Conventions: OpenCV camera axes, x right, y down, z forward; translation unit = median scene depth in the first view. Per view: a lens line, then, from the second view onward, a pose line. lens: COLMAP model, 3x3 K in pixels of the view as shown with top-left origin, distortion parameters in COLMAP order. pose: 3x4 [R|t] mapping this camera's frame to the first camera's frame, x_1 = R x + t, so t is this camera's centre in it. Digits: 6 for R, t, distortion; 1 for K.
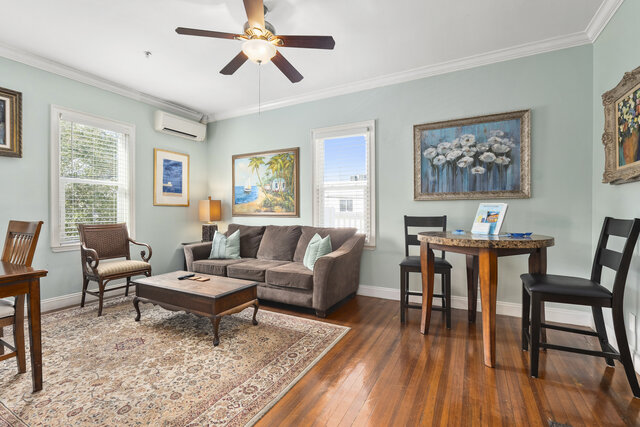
lens RADIAL K [[290.3, 0, 317.9], [0, 290.3, 211.0], [0, 0, 1]] dist [-0.016647, 0.007881]
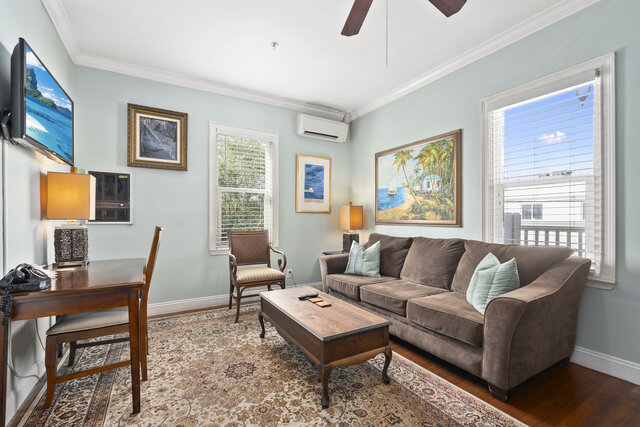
lens RADIAL K [[285.4, 0, 317.3], [0, 285.4, 217.8], [0, 0, 1]] dist [-0.002254, 0.000219]
pose [[0.853609, 0.002575, -0.520908, -0.002330], [-0.003175, 0.999995, -0.000259, -0.000504], [0.520905, 0.001874, 0.853613, 0.241007]]
